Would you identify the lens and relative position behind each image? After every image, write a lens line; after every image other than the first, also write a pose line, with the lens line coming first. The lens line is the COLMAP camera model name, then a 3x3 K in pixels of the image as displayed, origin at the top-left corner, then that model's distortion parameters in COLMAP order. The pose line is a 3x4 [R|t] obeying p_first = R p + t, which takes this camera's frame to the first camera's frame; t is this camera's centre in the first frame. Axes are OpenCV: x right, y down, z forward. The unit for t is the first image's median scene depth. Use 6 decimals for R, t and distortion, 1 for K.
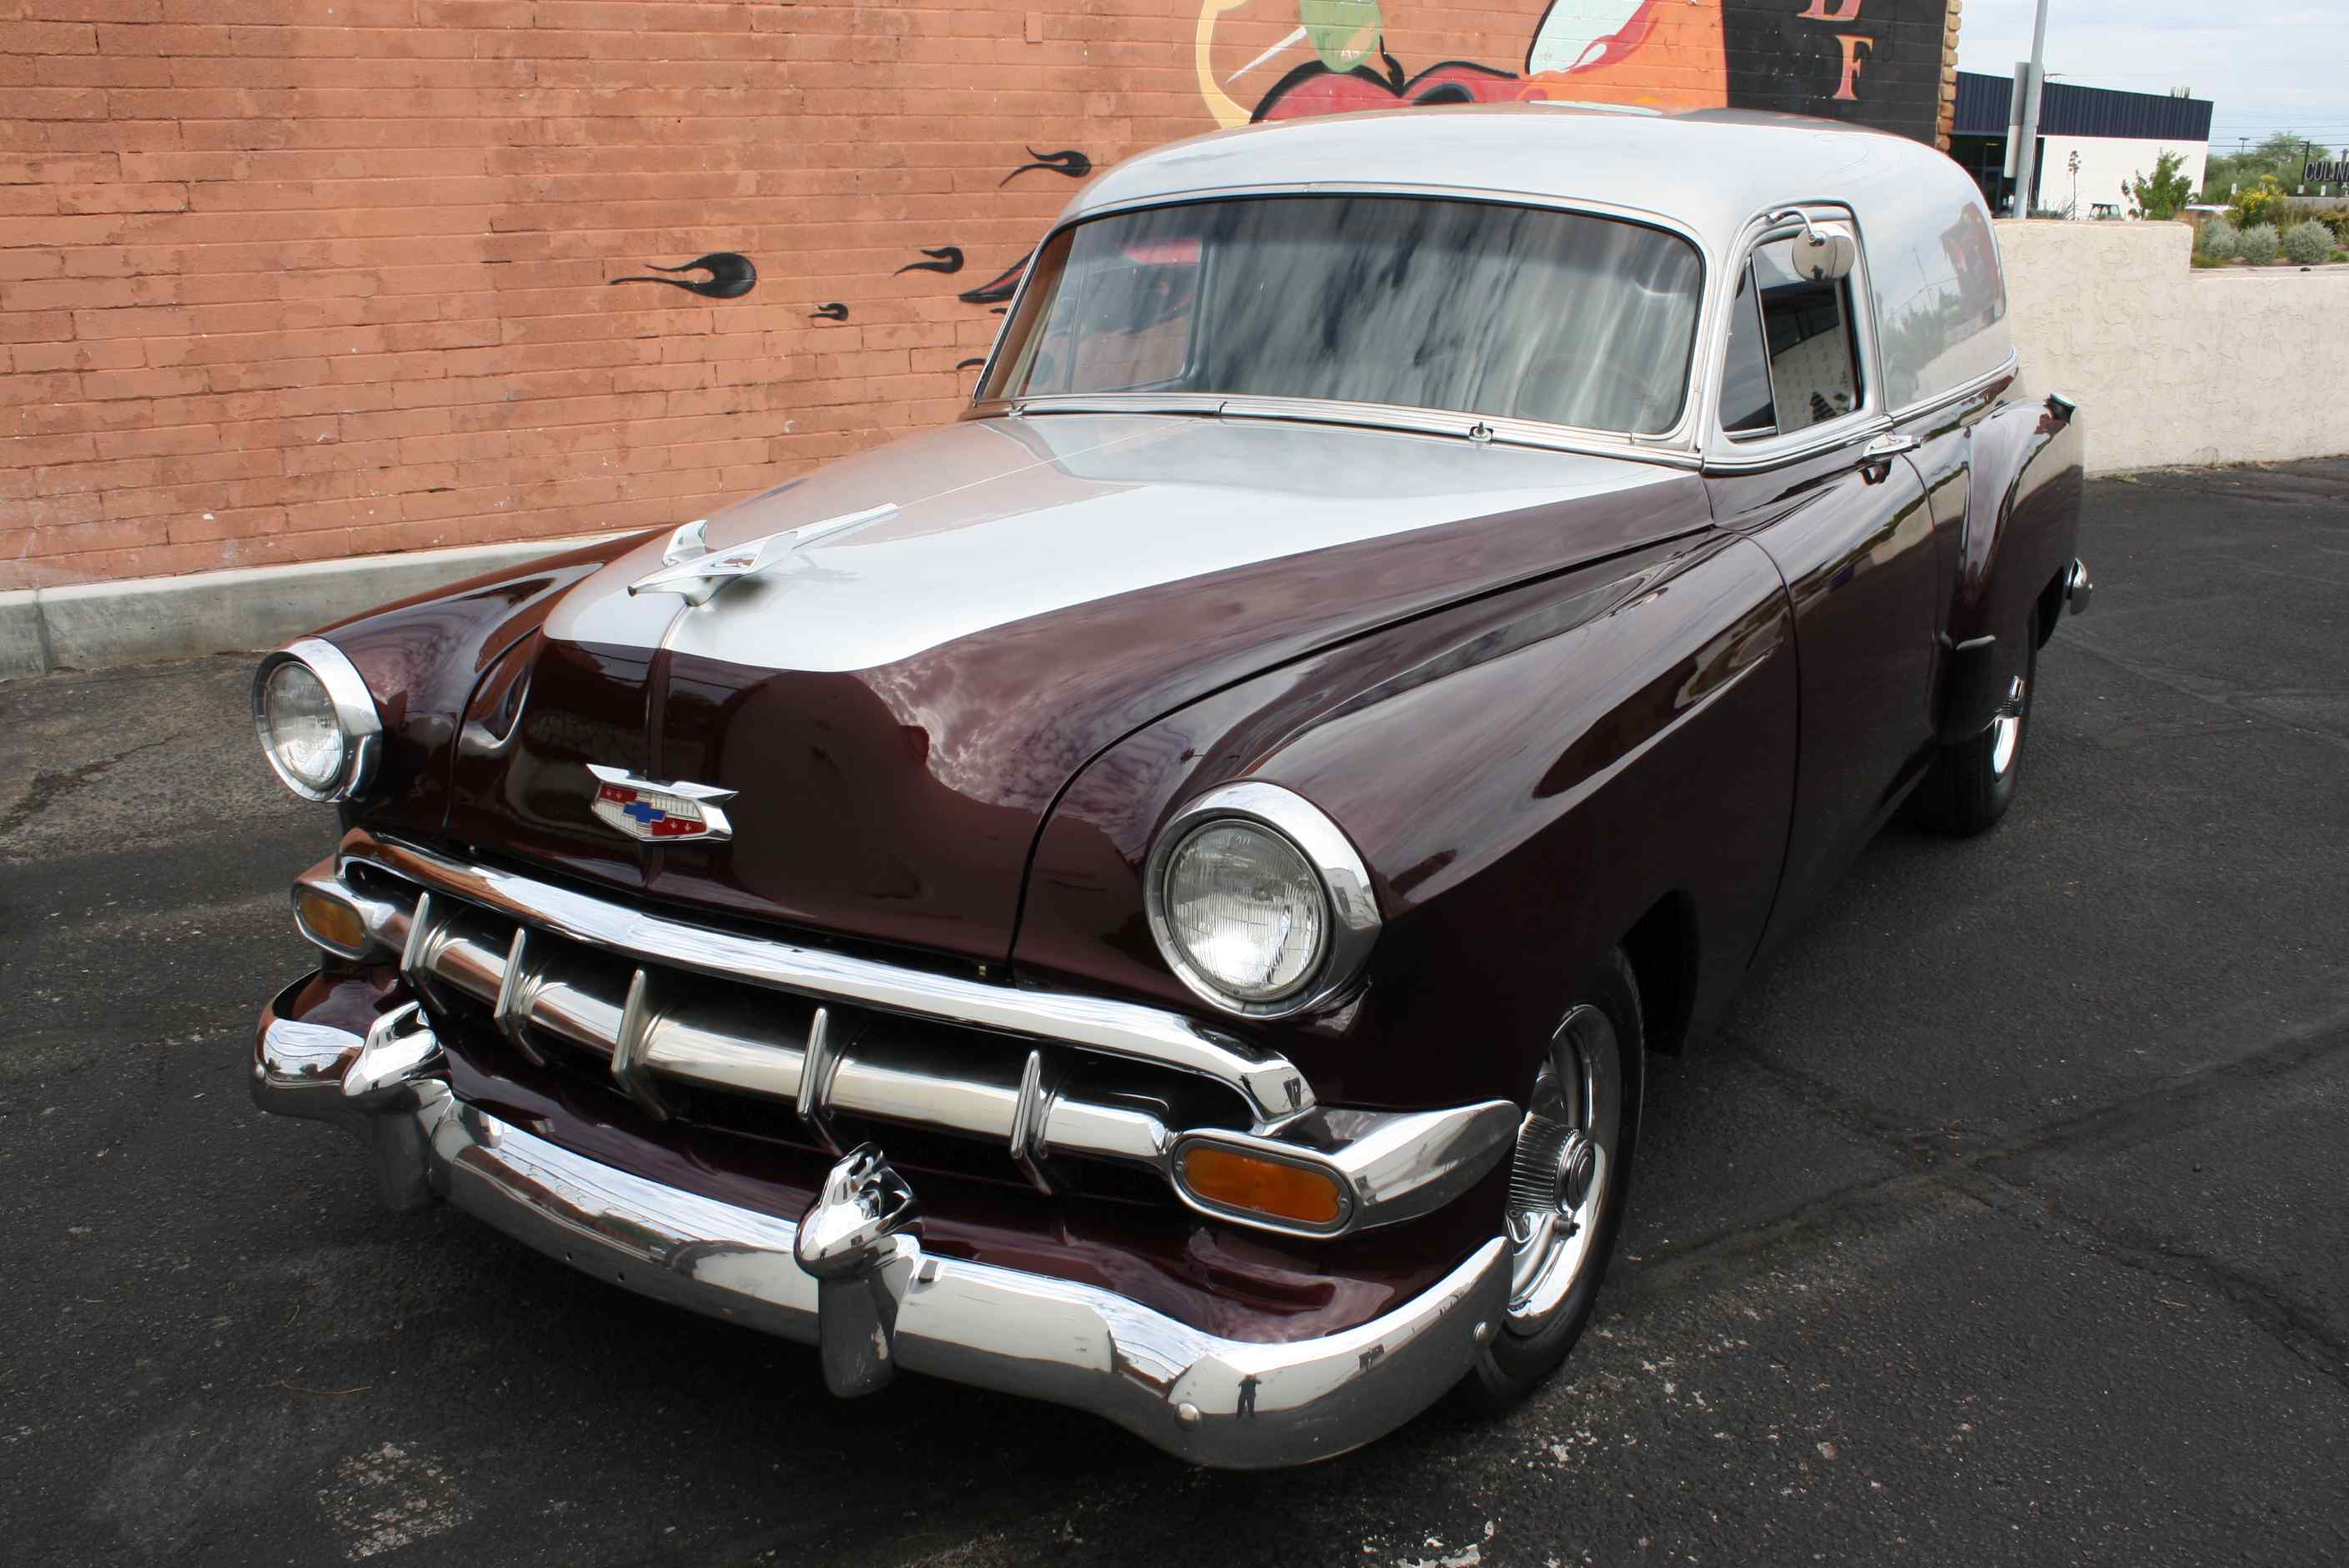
lens RADIAL K [[2011.1, 0, 1183.4], [0, 2011.1, 781.1], [0, 0, 1]] dist [-0.168064, 0.153231]
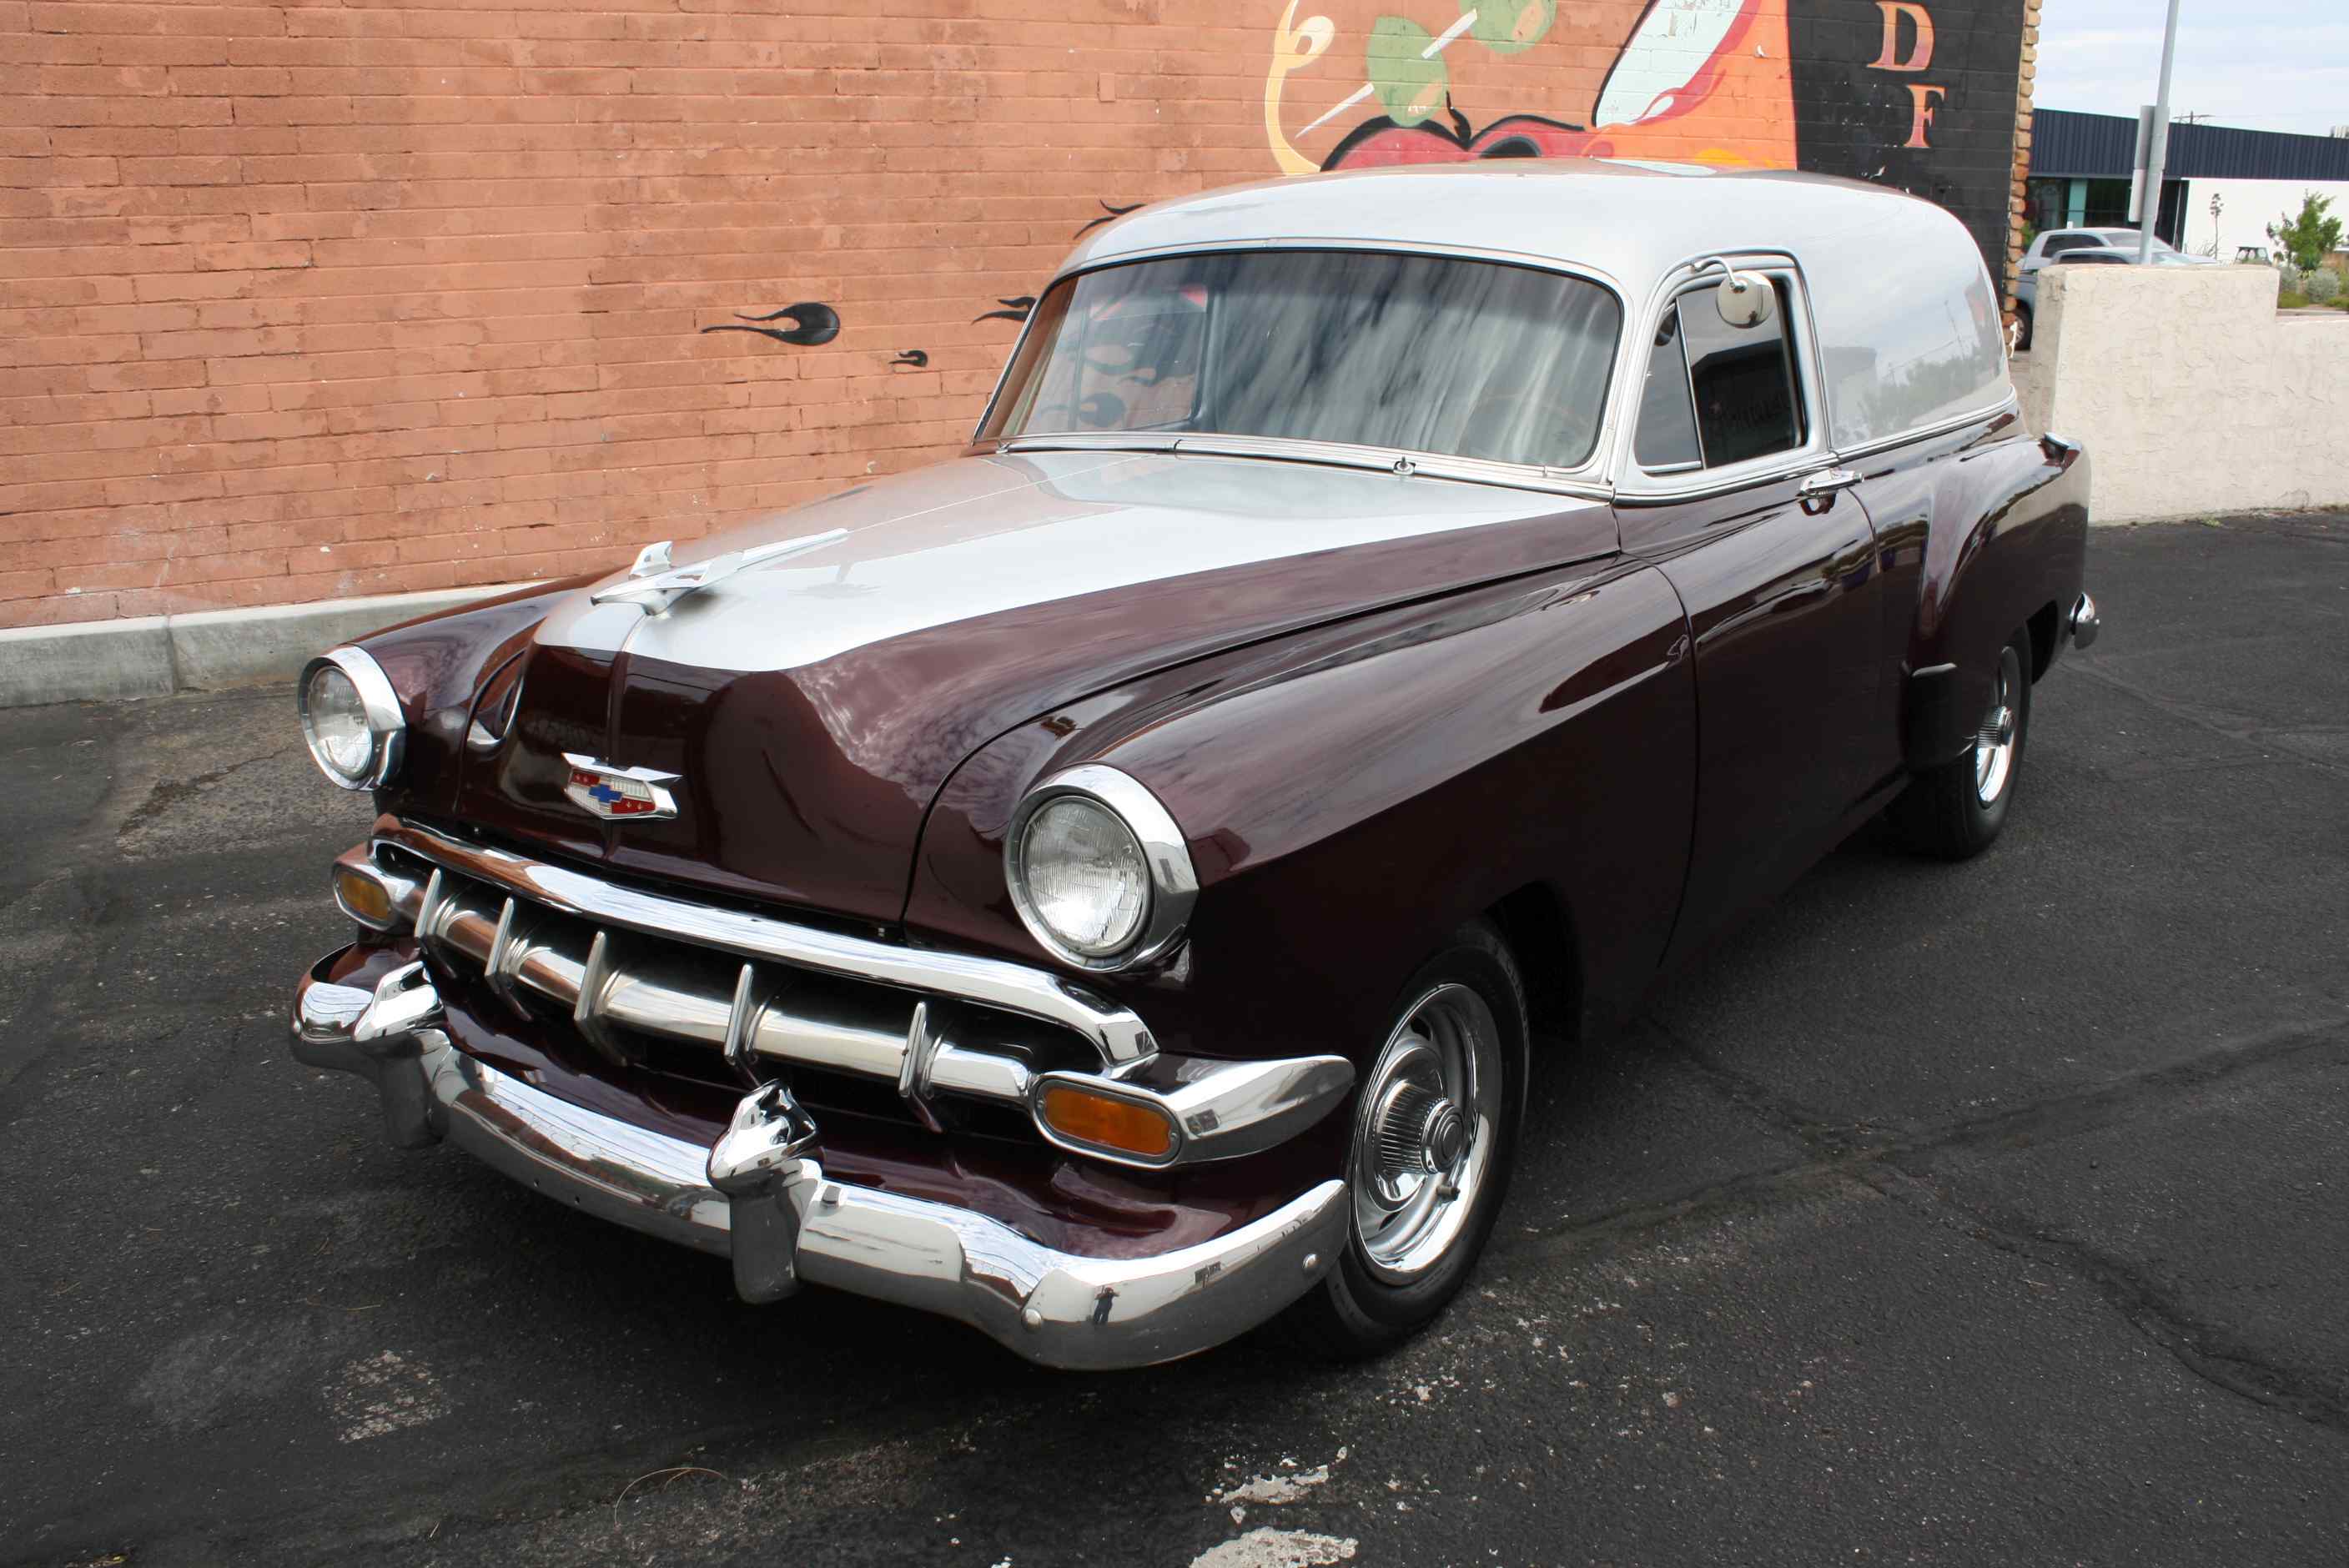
lens RADIAL K [[2005.9, 0, 1184.6], [0, 2005.9, 782.4], [0, 0, 1]] dist [-0.167302, 0.151781]
pose [[0.997631, 0.010756, -0.067952, 0.048839], [-0.012226, 0.999699, -0.021267, 0.010199], [0.067703, 0.022048, 0.997462, -0.041359]]
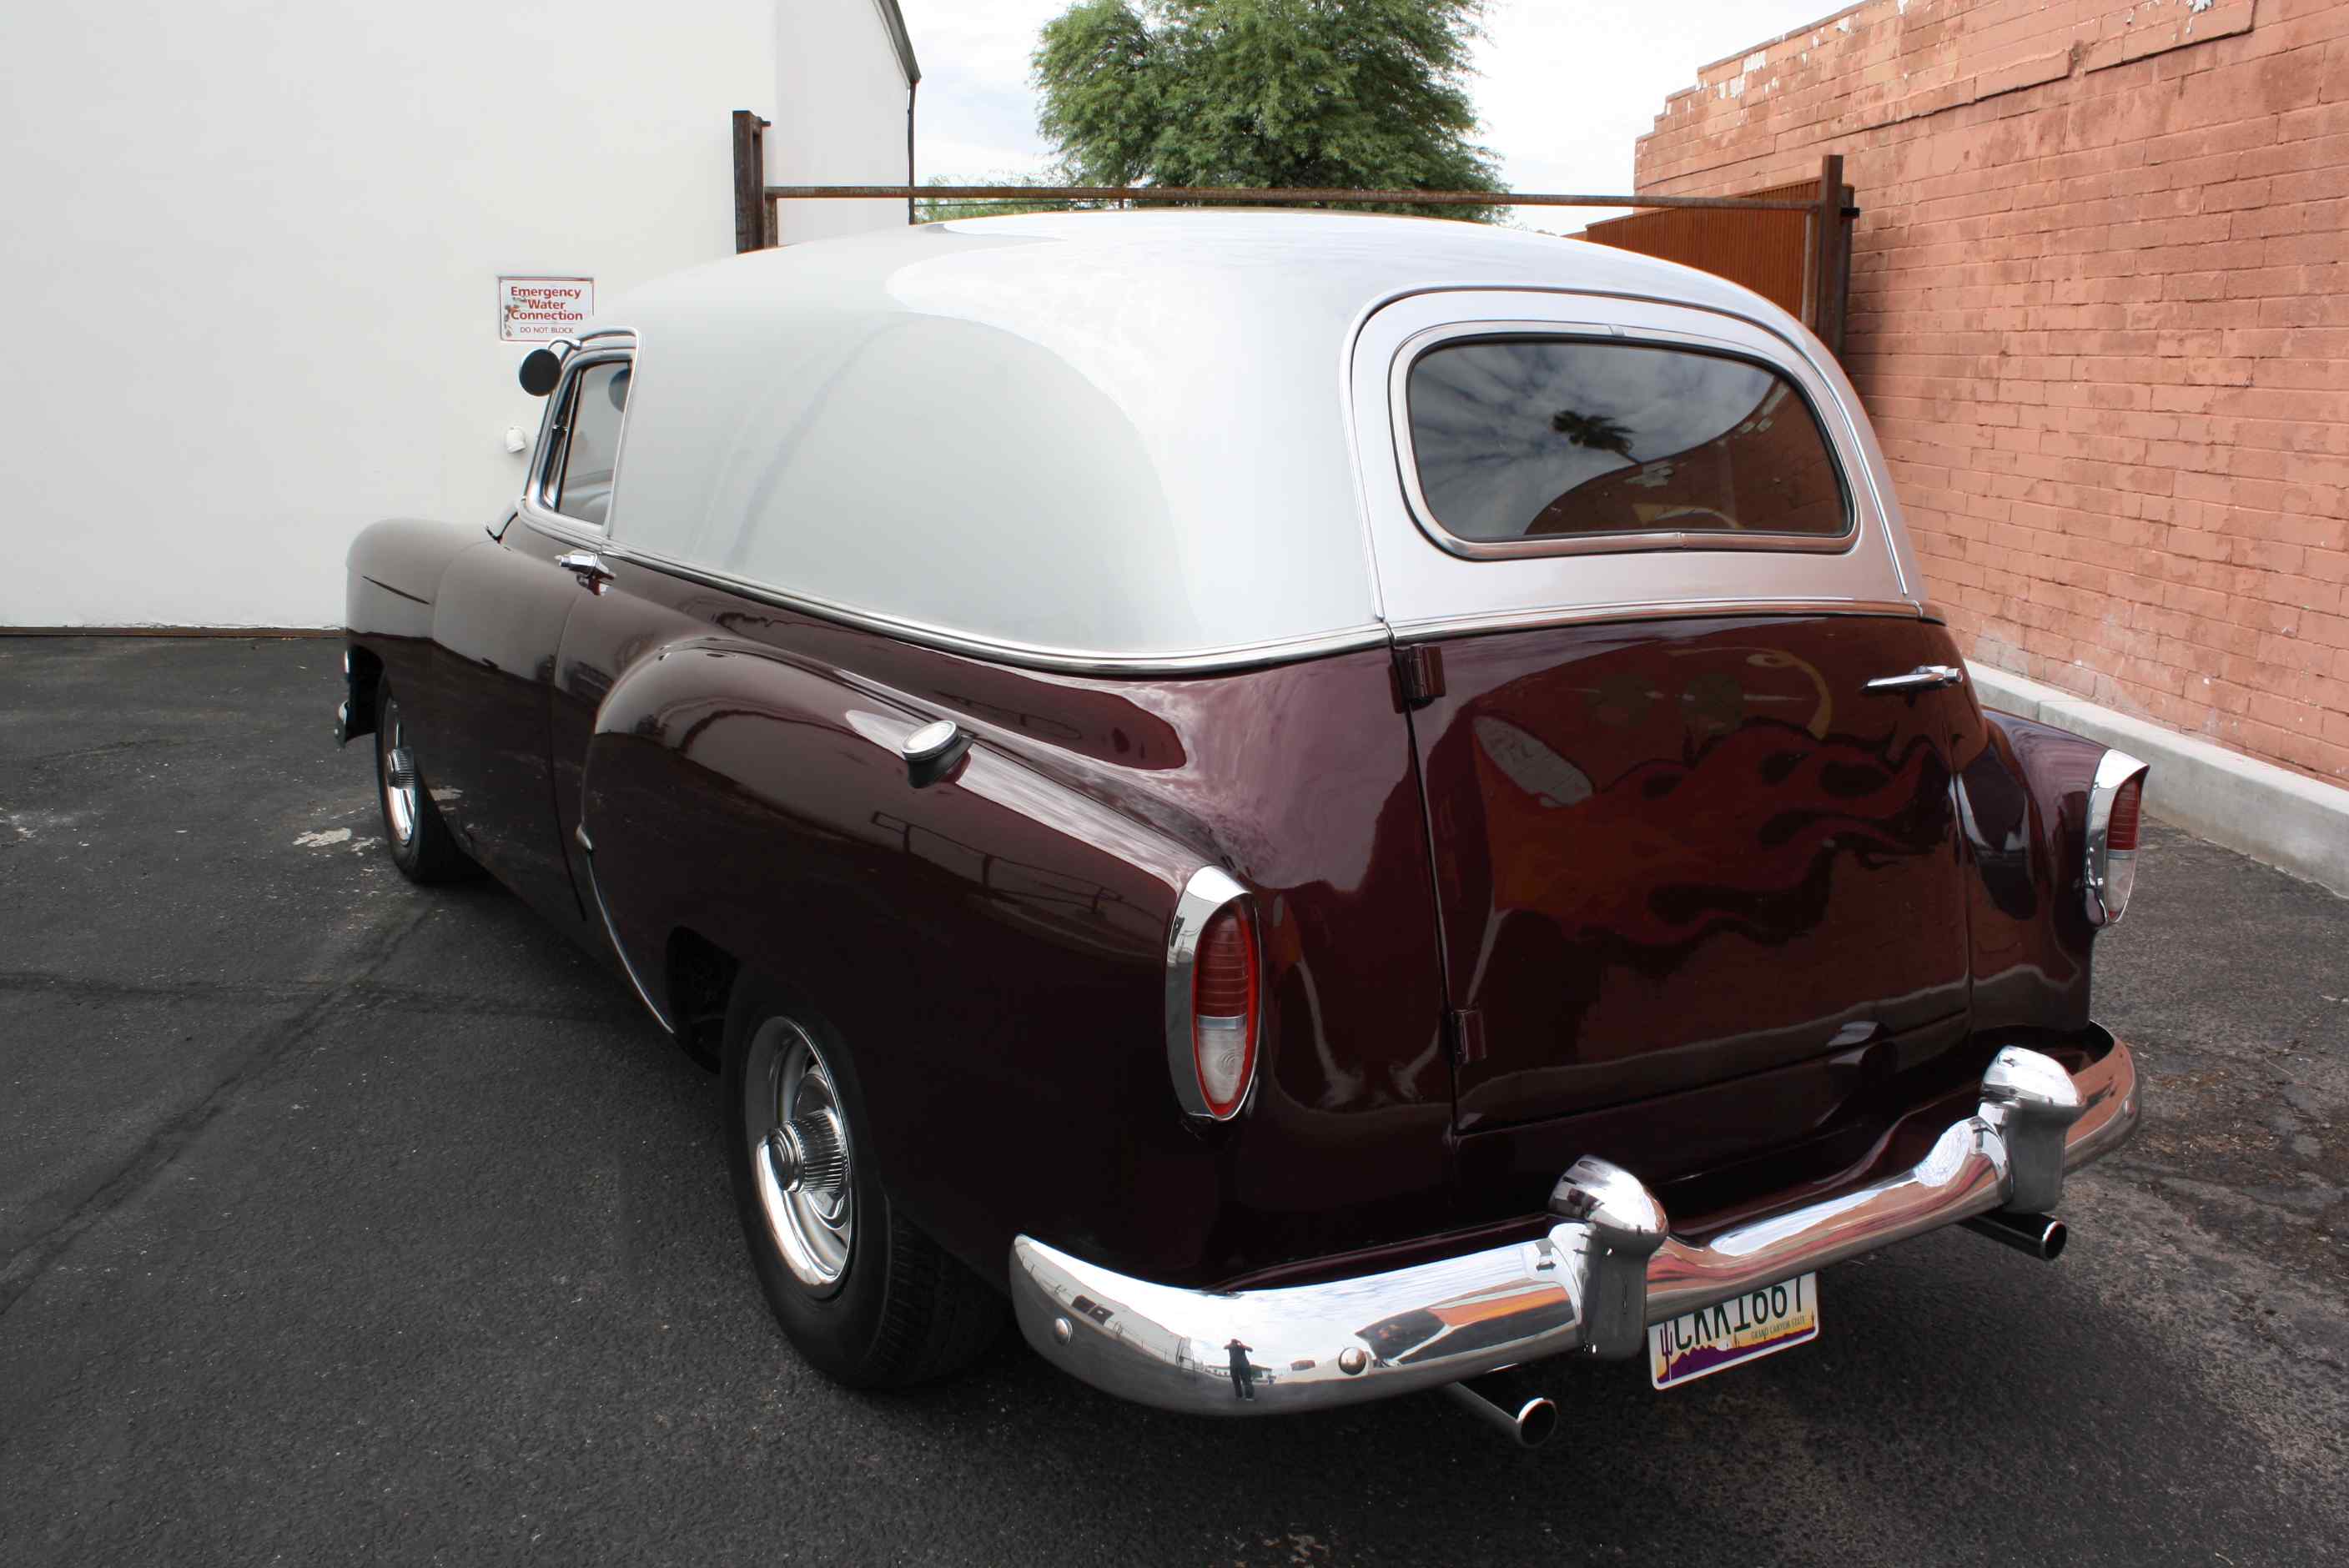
lens RADIAL K [[1998.4, 0, 1202.2], [0, 1998.4, 783.2], [0, 0, 1]] dist [-0.167045, 0.153829]
pose [[-0.416908, 0.183778, -0.890176, 0.659299], [-0.285626, 0.903249, 0.320248, -0.275050], [0.862905, 0.387772, -0.324080, 0.941030]]
